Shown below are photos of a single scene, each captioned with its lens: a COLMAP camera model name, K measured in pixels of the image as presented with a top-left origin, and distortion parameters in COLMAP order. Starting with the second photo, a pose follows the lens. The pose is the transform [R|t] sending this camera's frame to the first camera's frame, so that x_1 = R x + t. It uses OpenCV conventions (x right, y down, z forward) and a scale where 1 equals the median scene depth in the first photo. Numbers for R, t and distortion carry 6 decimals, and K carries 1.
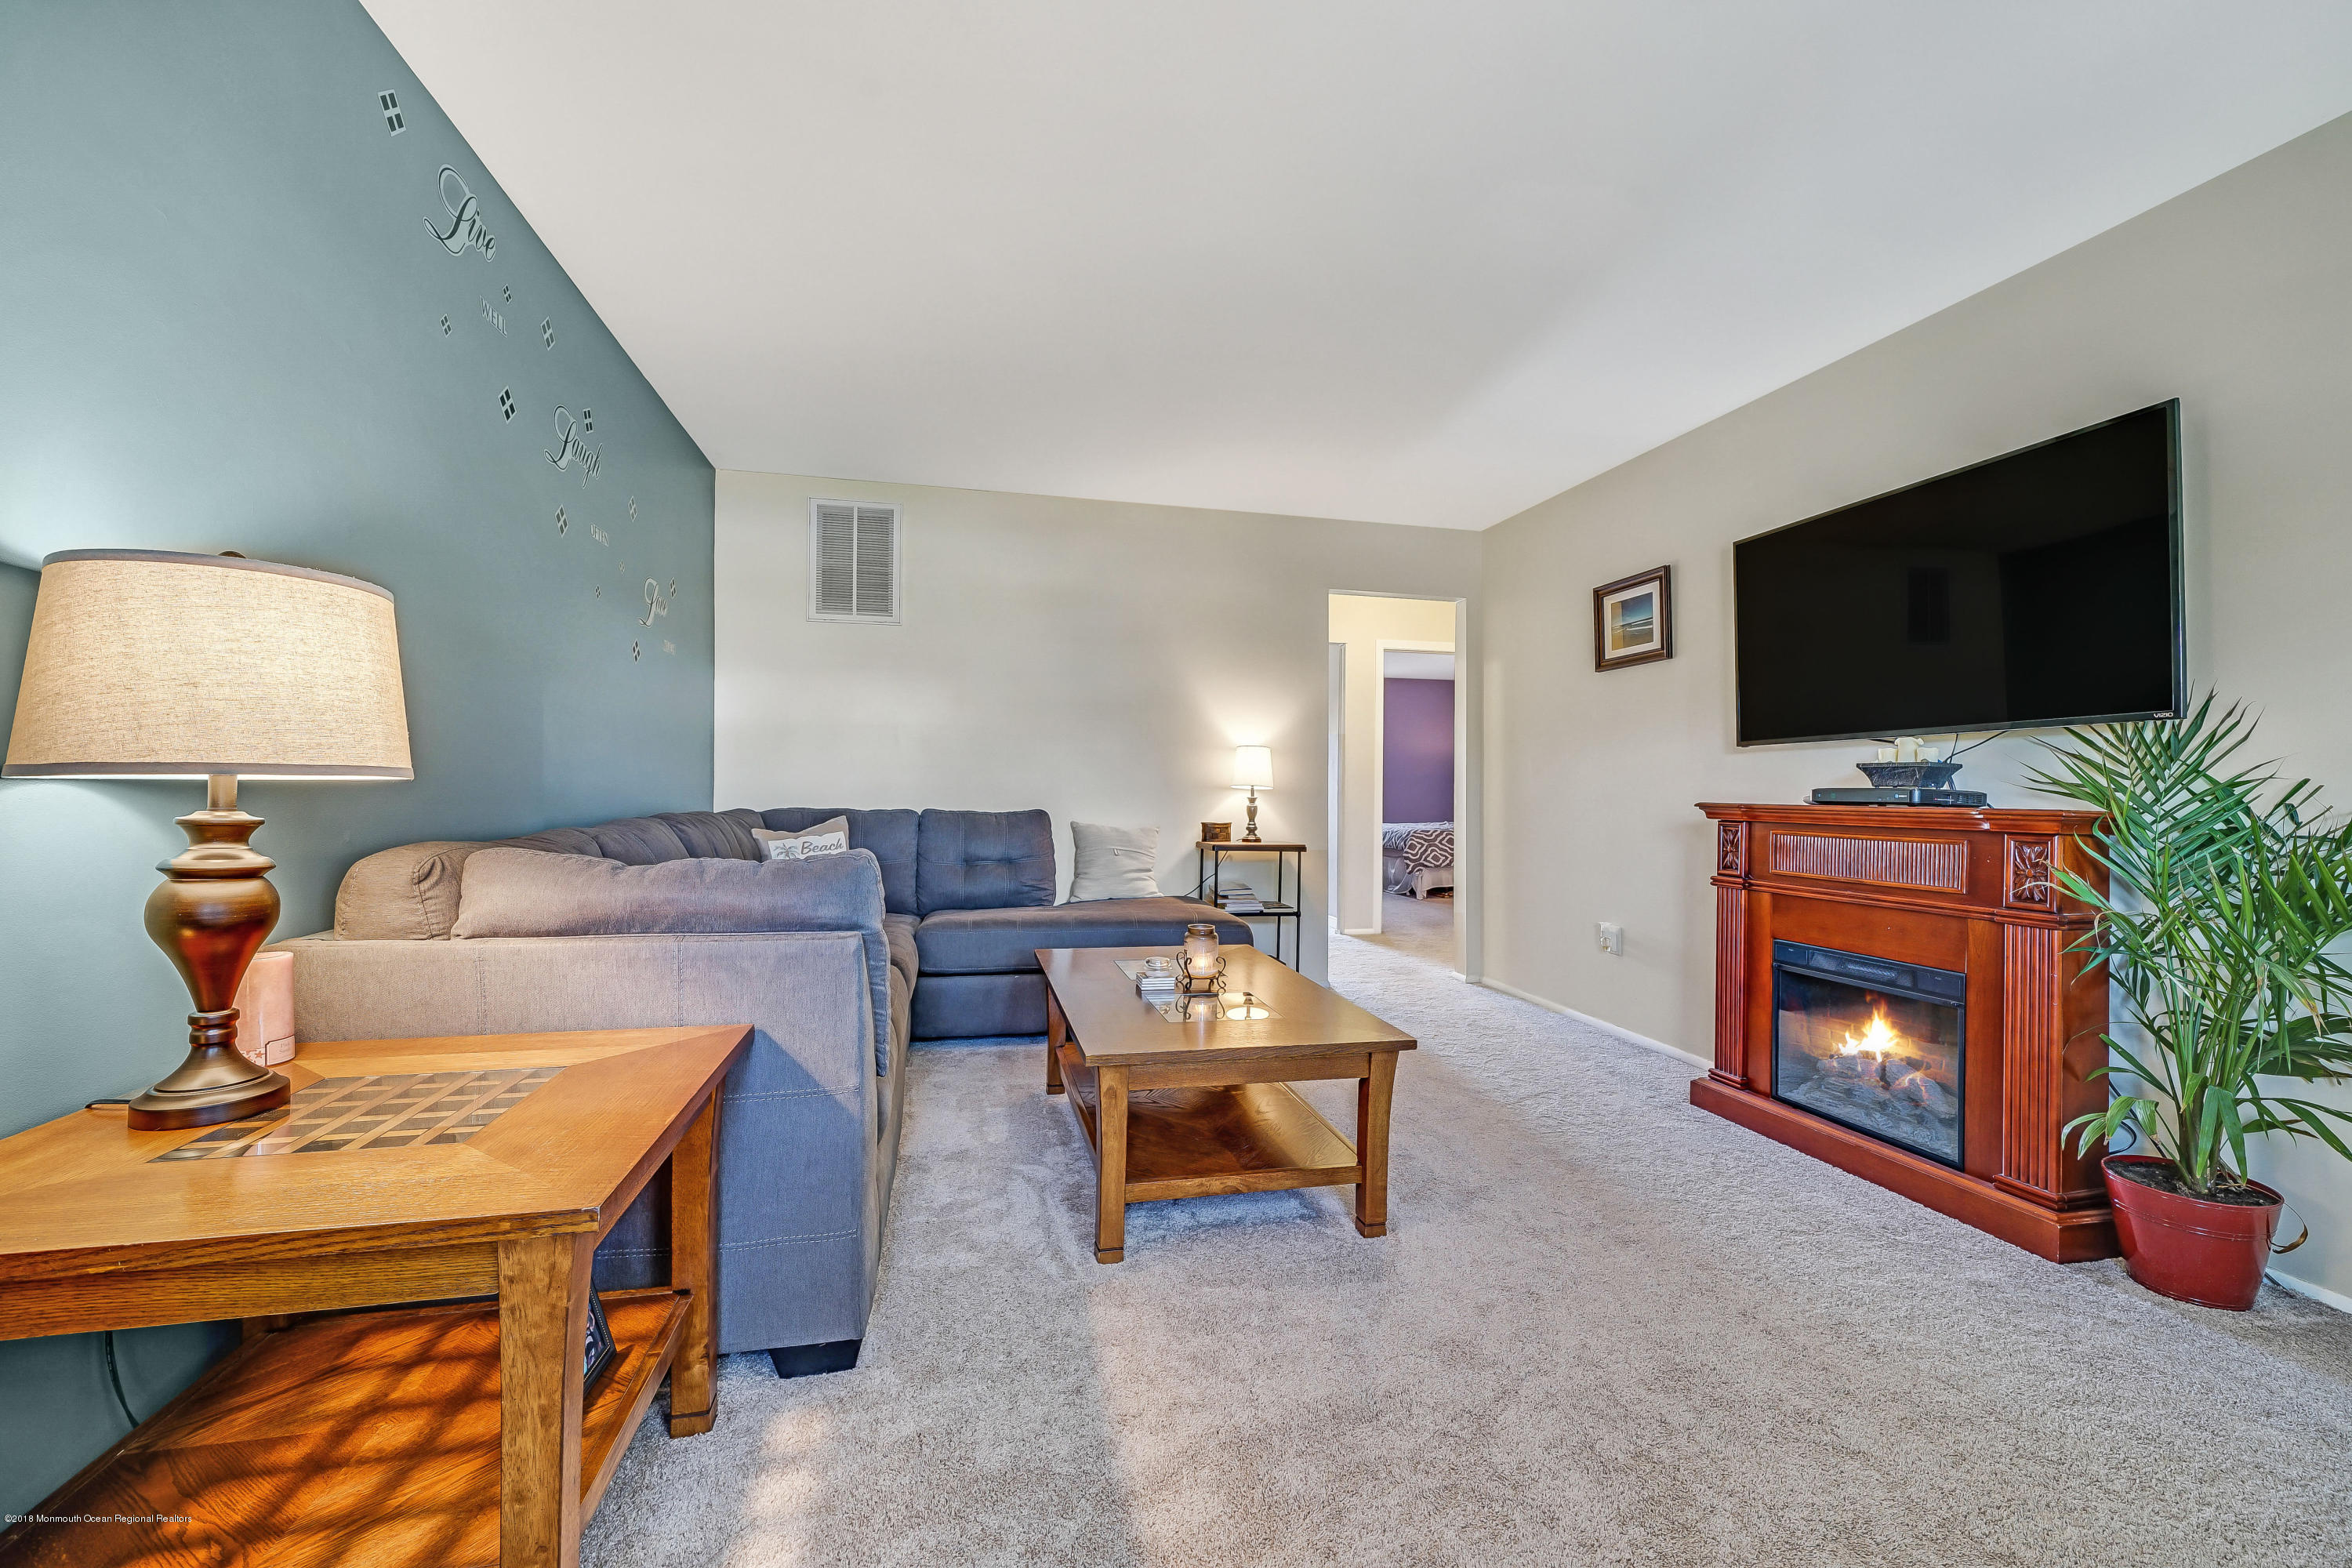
lens RADIAL K [[949.9, 0, 1177.5], [0, 949.9, 782.2], [0, 0, 1]] dist [0.001382, -0.000195]
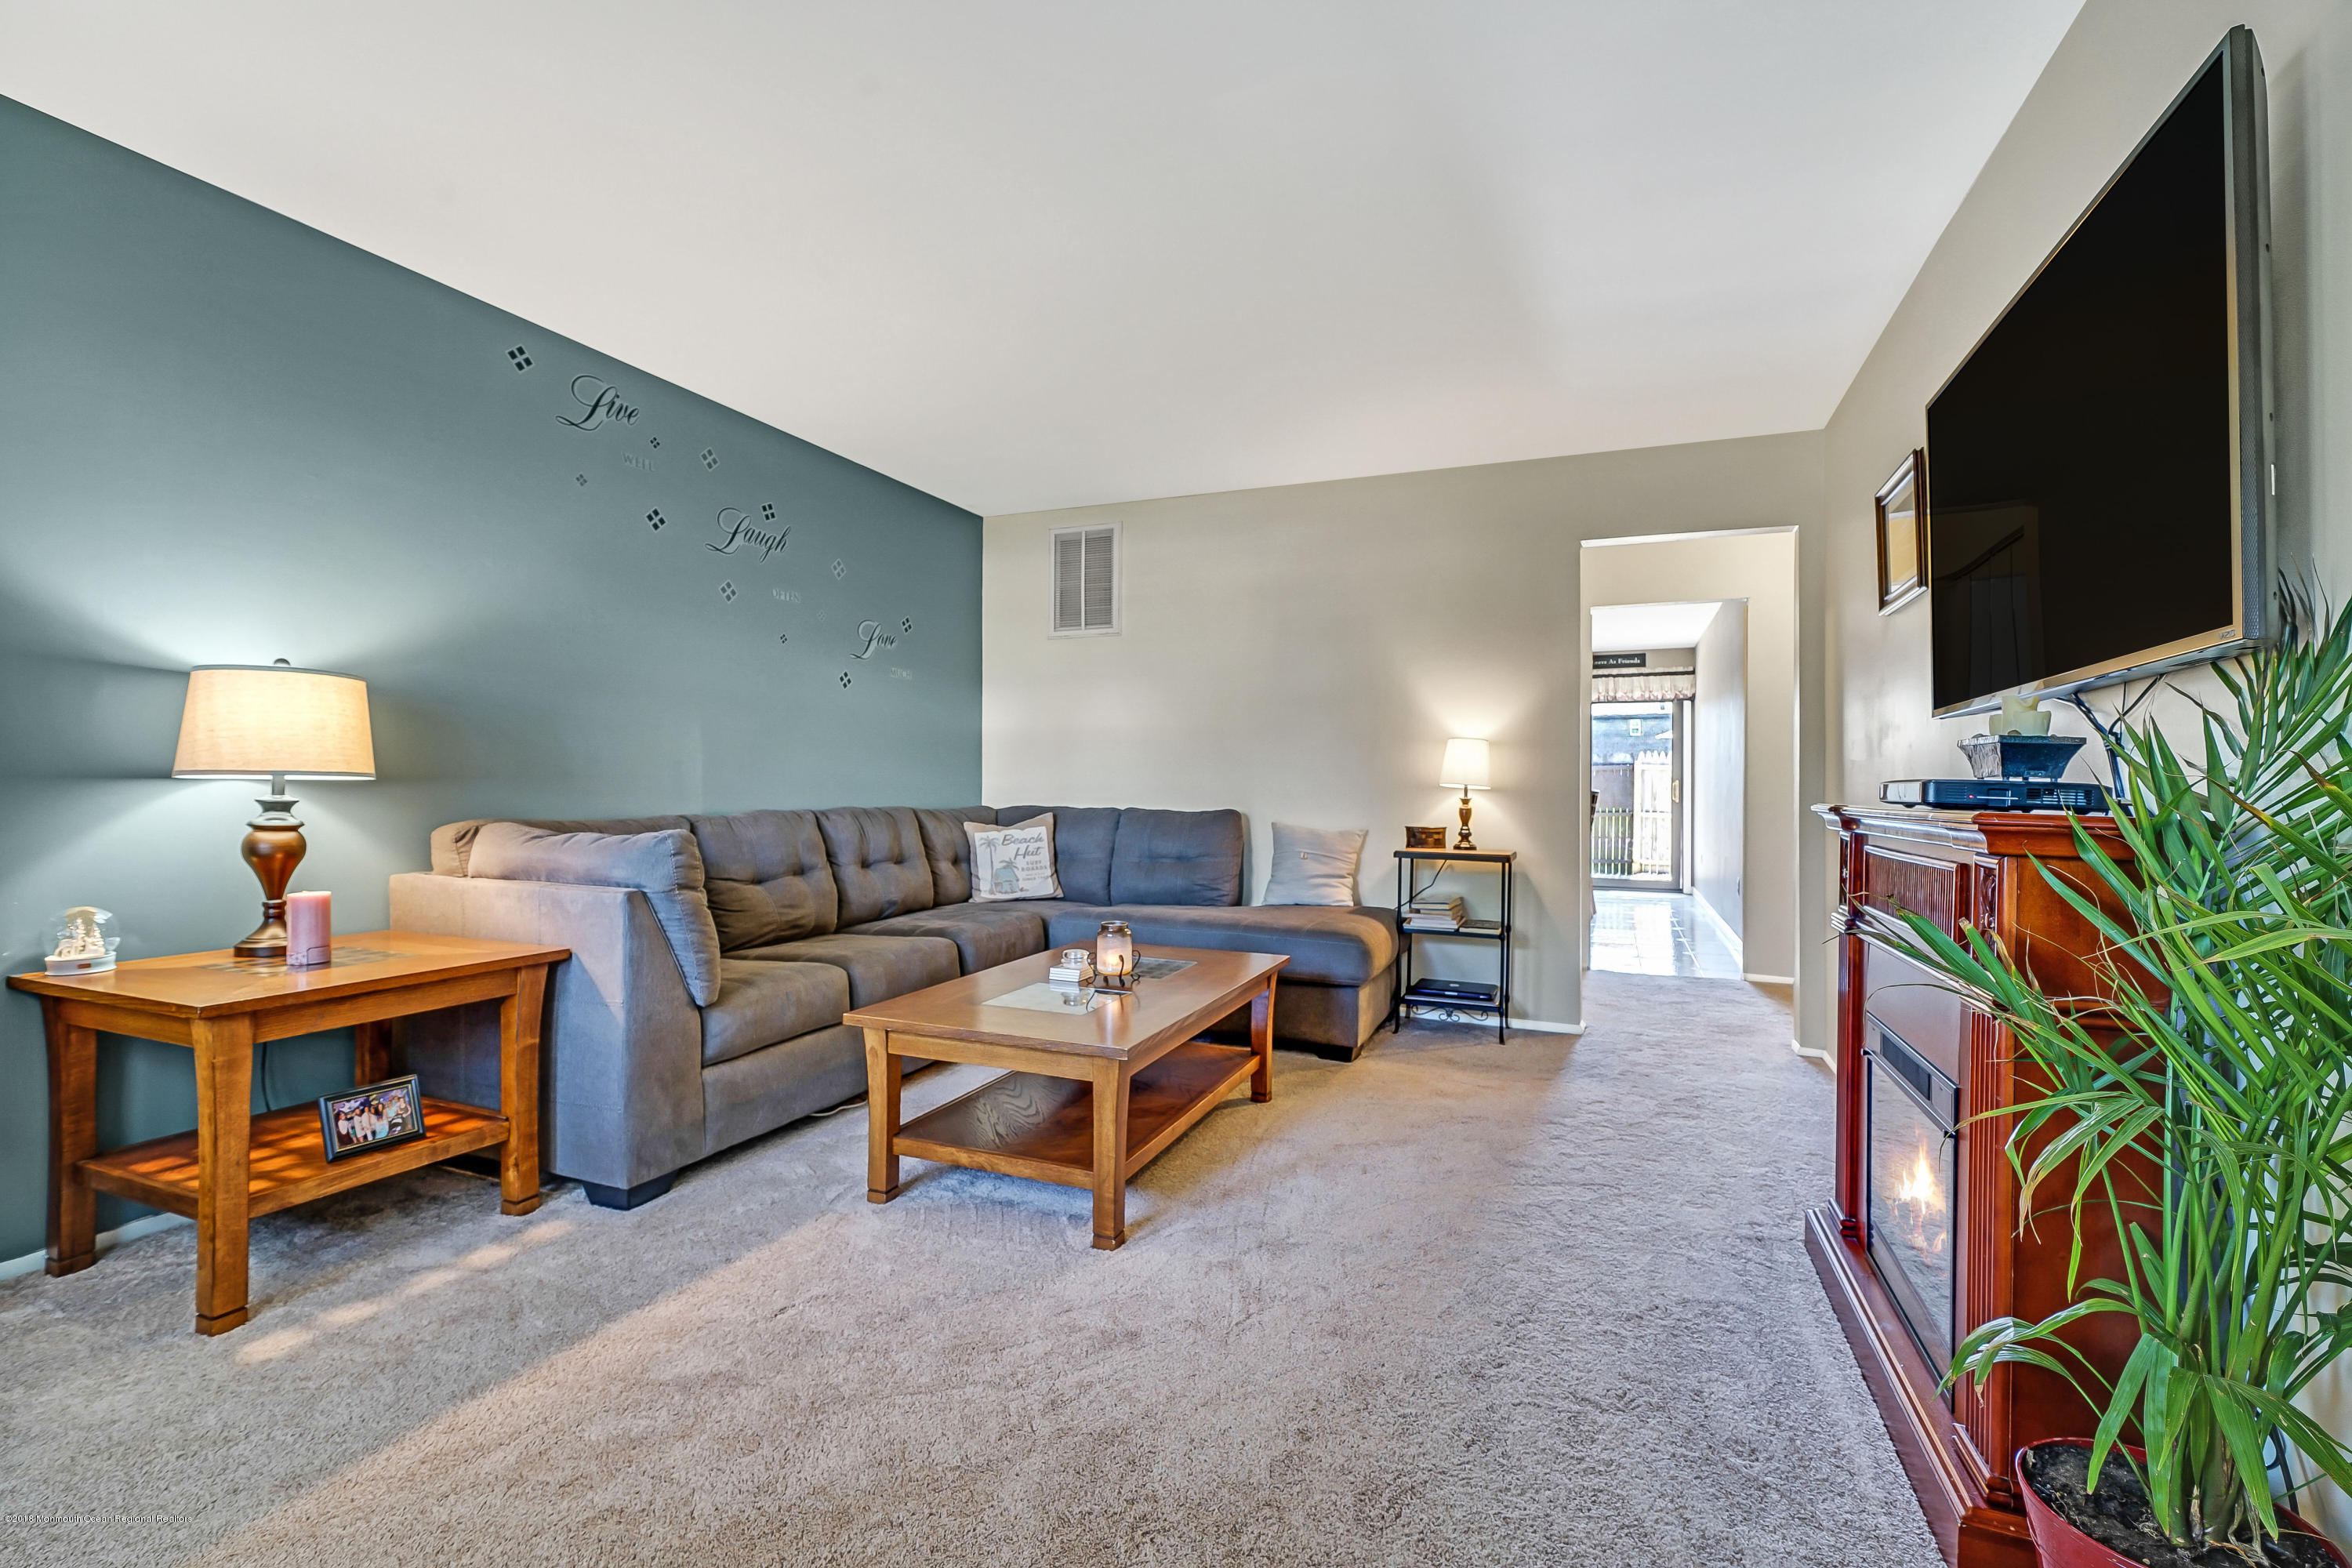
lens RADIAL K [[1024.4, 0, 1178.3], [0, 1024.4, 793.0], [0, 0, 1]] dist [-0.000576, 0.000383]
pose [[0.810758, -0.002321, -0.585377, 0.442921], [0.005294, 0.999980, 0.003367, 0.007884], [0.585358, -0.005829, 0.810754, 0.107288]]
